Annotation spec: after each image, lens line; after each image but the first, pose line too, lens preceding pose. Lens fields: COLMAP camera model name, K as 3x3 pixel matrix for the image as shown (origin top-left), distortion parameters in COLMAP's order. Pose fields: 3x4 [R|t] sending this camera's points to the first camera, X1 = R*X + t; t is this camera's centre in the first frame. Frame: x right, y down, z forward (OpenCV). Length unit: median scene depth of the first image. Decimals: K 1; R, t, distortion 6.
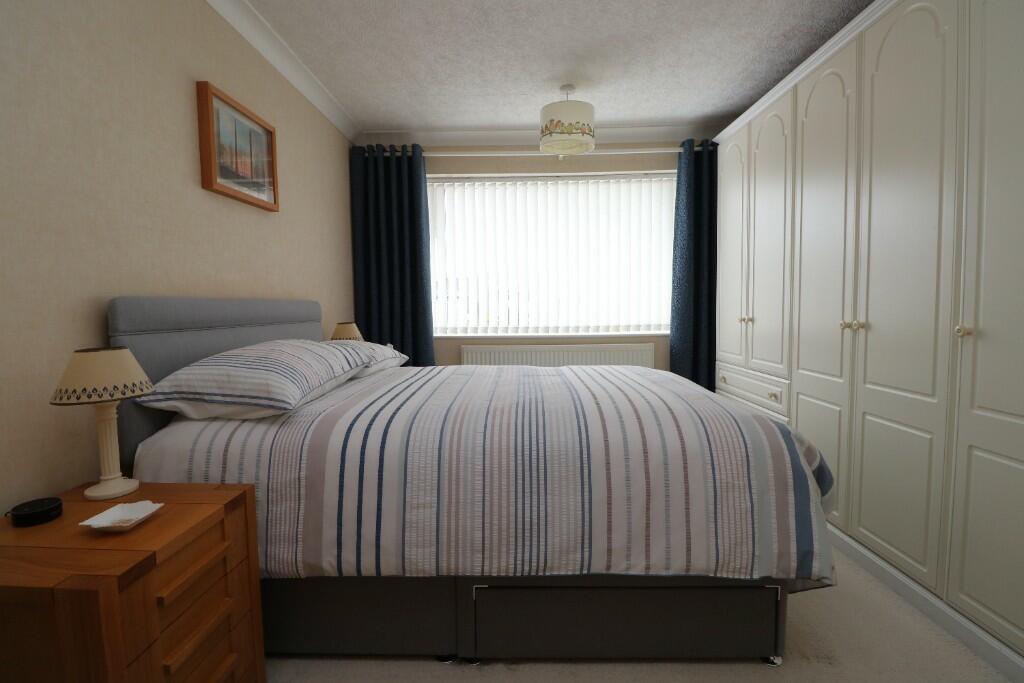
lens RADIAL K [[462.4, 0, 511.1], [0, 462.4, 337.0], [0, 0, 1]] dist [-0.007880, -0.000625]
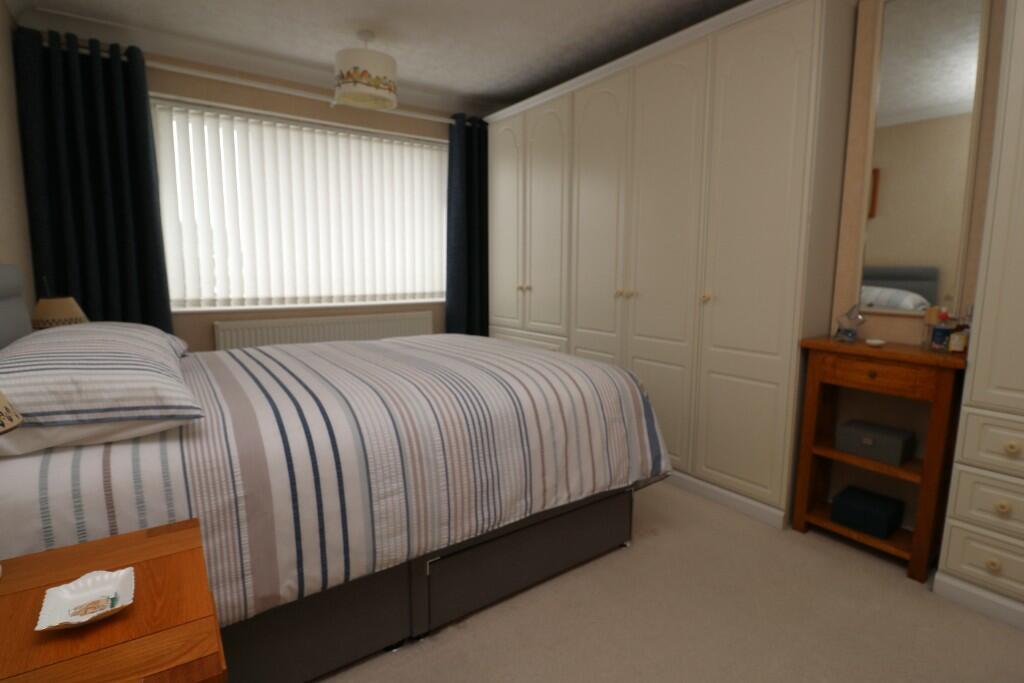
lens RADIAL K [[496.2, 0, 504.1], [0, 496.2, 333.5], [0, 0, 1]] dist [-0.001442, -0.013684]
pose [[0.809397, -0.059954, 0.584193, -0.529423], [0.023910, 0.997315, 0.069224, -0.023558], [-0.586774, -0.042062, 0.808657, 0.053278]]
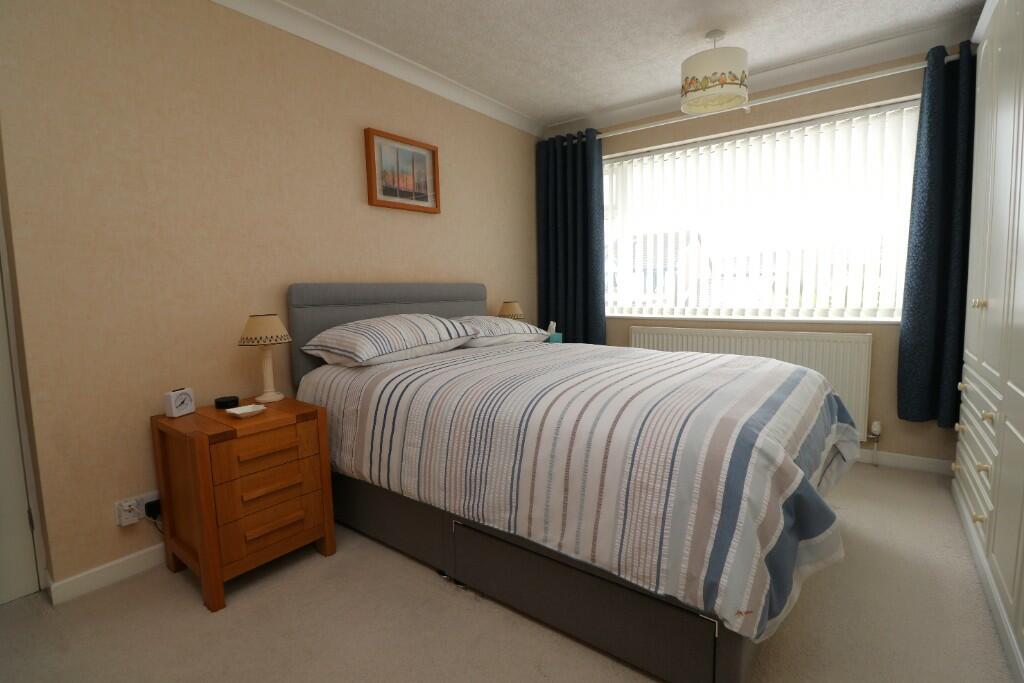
lens RADIAL K [[471.3, 0, 516.7], [0, 471.3, 335.3], [0, 0, 1]] dist [0.000089, -0.013127]
pose [[0.814308, 0.052069, -0.578093, 0.721079], [-0.029335, 0.998387, 0.048603, -0.009043], [0.579692, -0.022619, 0.814522, 0.098938]]
